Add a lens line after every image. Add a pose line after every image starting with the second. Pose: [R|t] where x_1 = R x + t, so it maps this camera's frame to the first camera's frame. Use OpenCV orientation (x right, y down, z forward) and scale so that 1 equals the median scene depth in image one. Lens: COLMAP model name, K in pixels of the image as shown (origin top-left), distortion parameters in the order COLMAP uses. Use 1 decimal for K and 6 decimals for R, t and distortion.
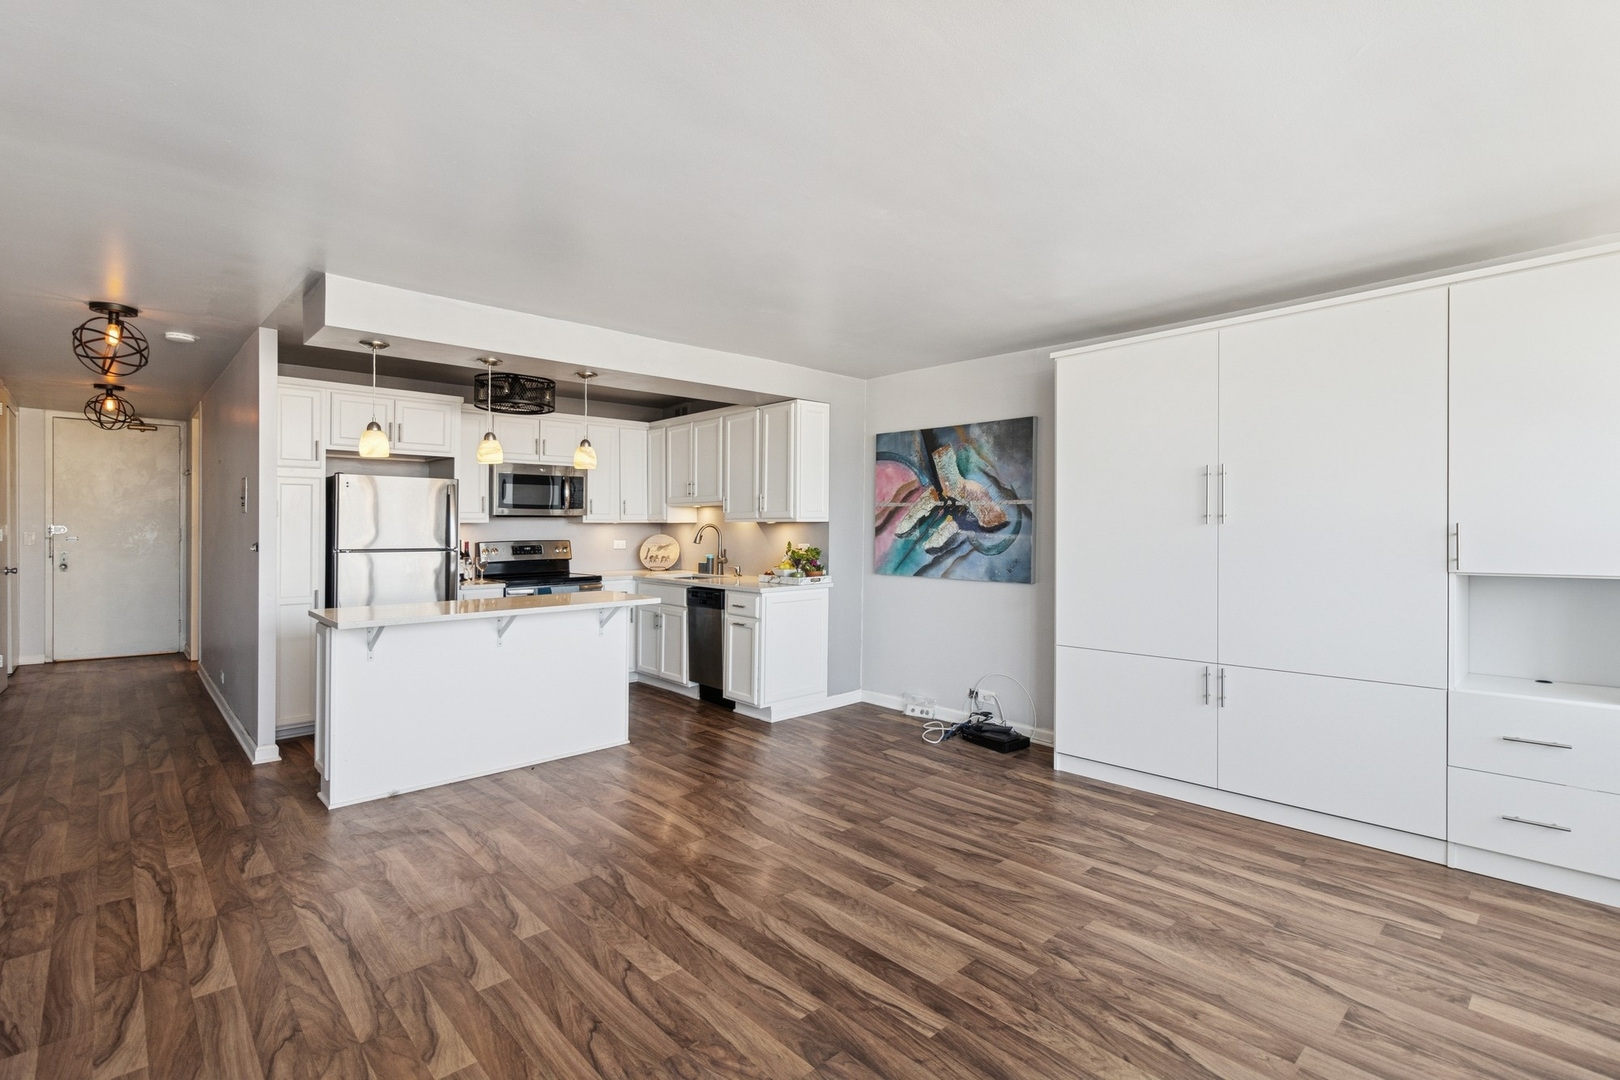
lens RADIAL K [[754.3, 0, 813.3], [0, 754.3, 516.6], [0, 0, 1]] dist [0.000942, 0.000272]
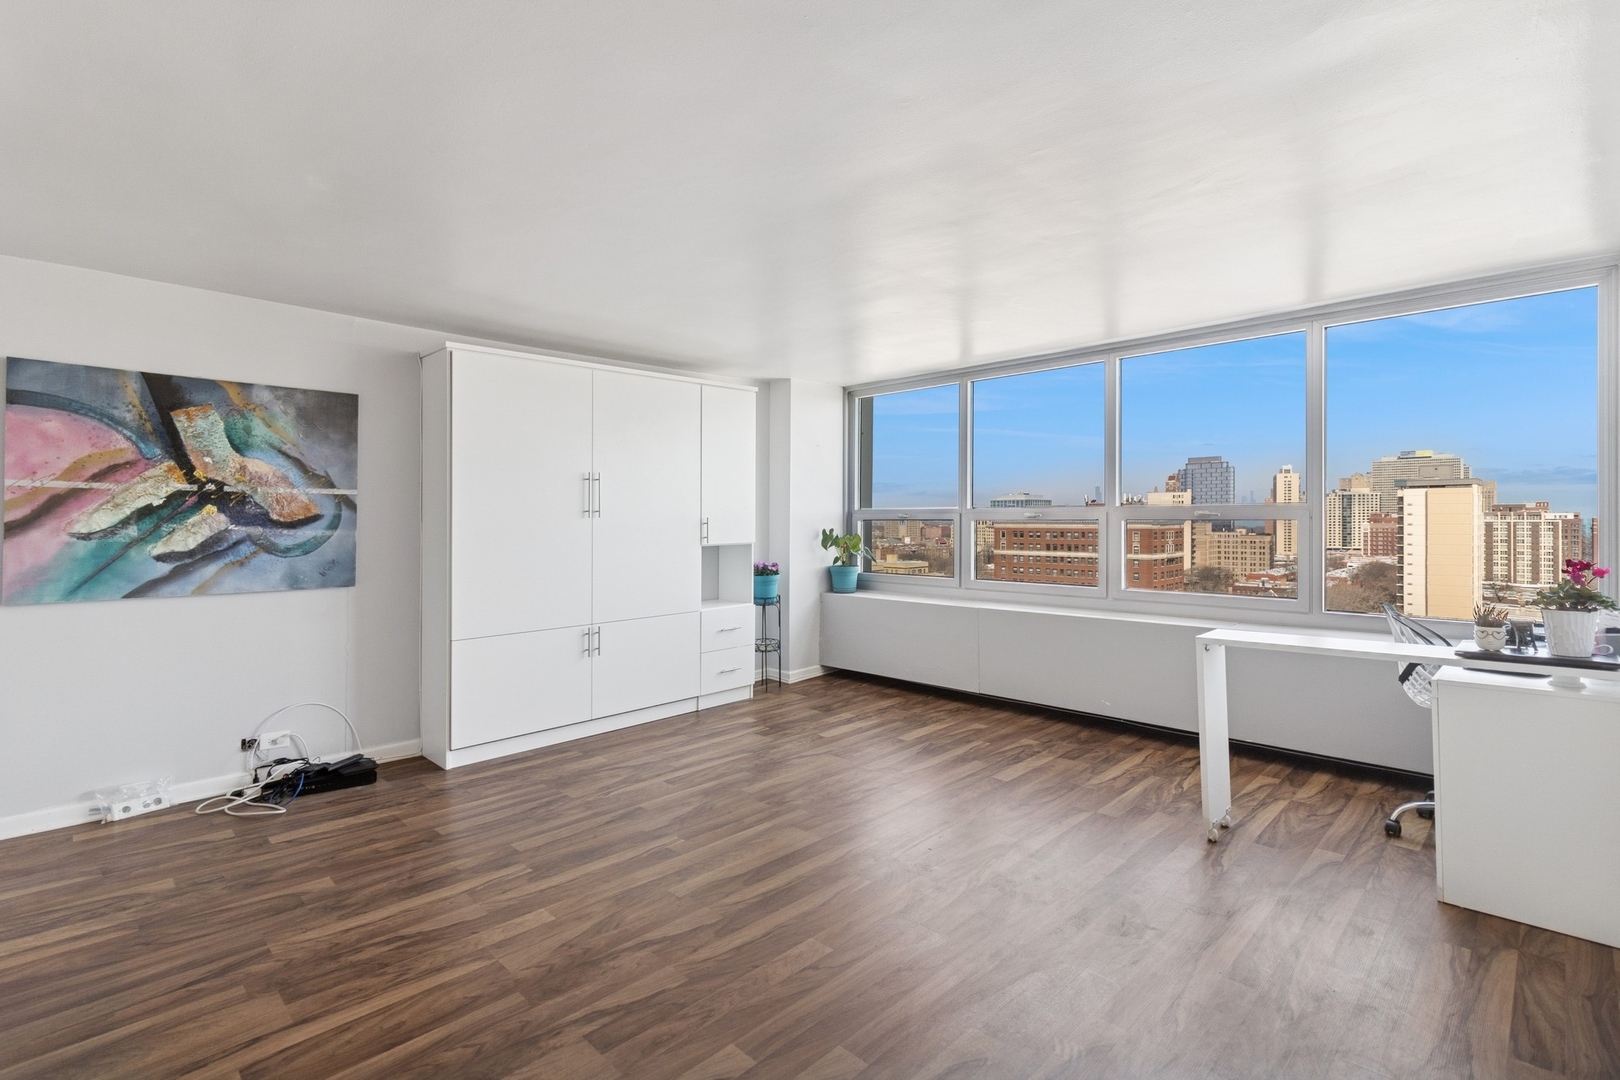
lens RADIAL K [[754.3, 0, 813.6], [0, 754.3, 511.7], [0, 0, 1]] dist [0.000942, 0.000272]
pose [[-0.038519, 0.010729, 0.999200, -0.589623], [-0.009416, 0.999894, -0.011099, 0.007602], [-0.999214, -0.009836, -0.038414, 0.497940]]
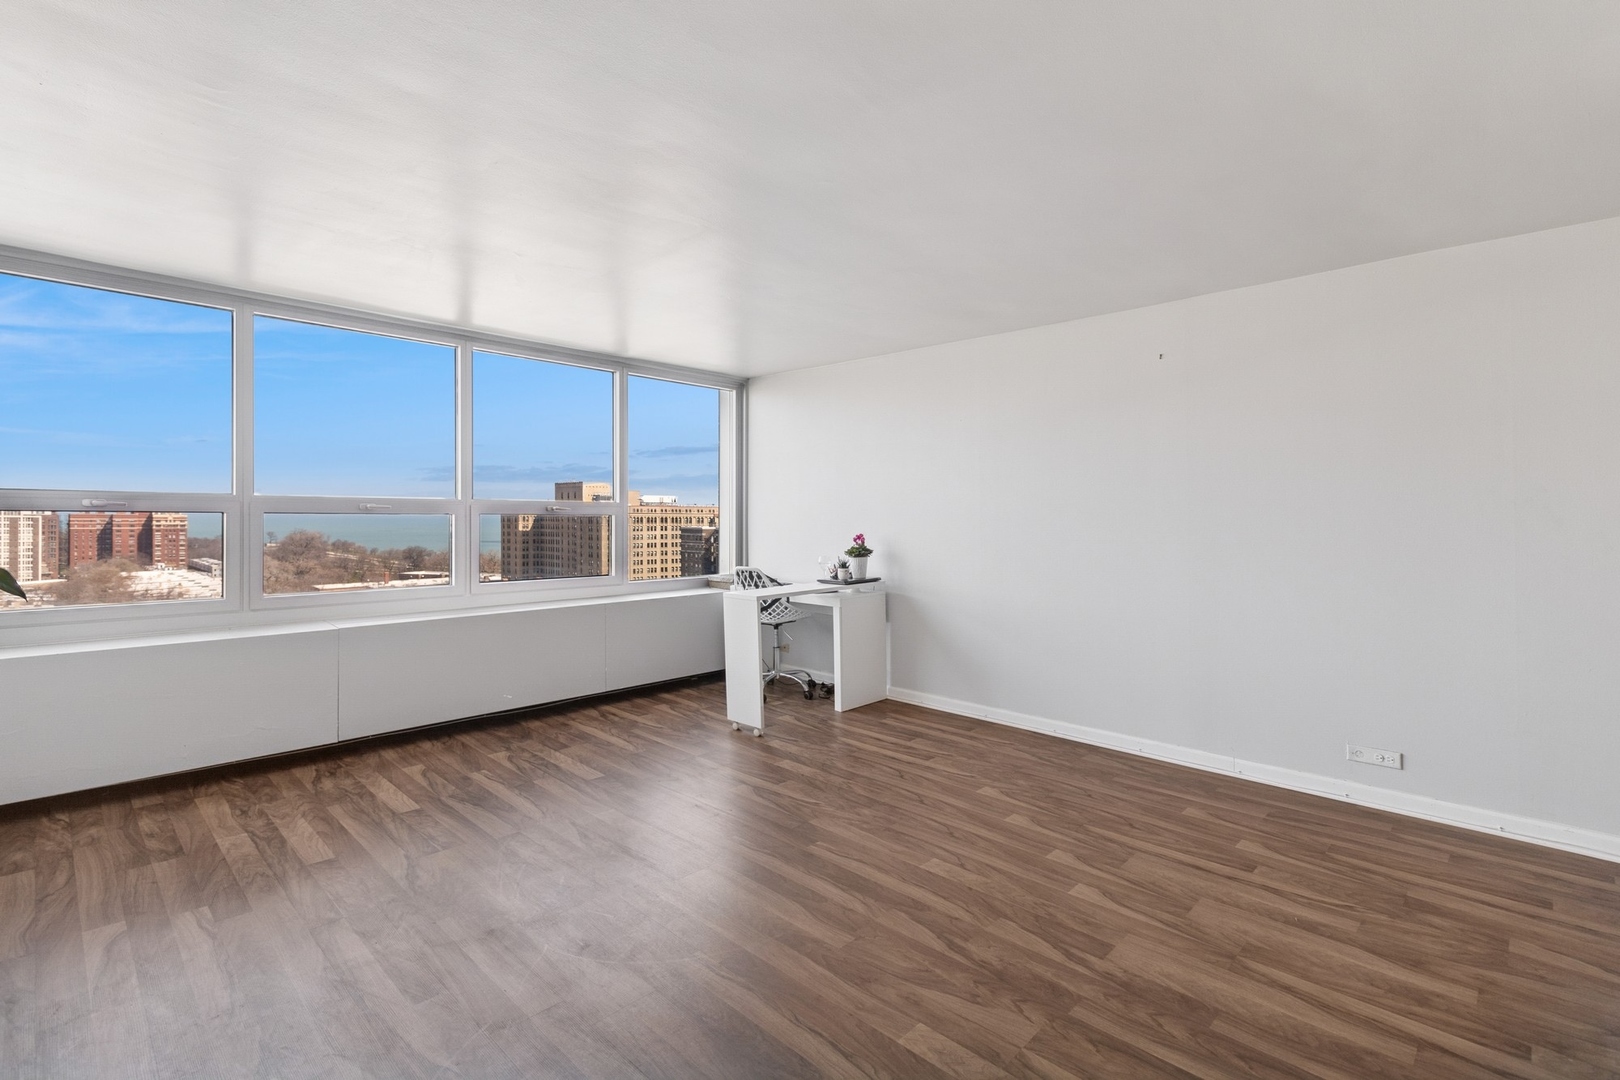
lens RADIAL K [[754.3, 0, 808.5], [0, 754.3, 514.2], [0, 0, 1]] dist [0.000942, 0.000272]
pose [[-0.998920, -0.004530, -0.046241, 0.032516], [-0.003828, 0.999876, -0.015251, 0.019183], [0.046305, -0.015057, -0.998814, 1.069200]]
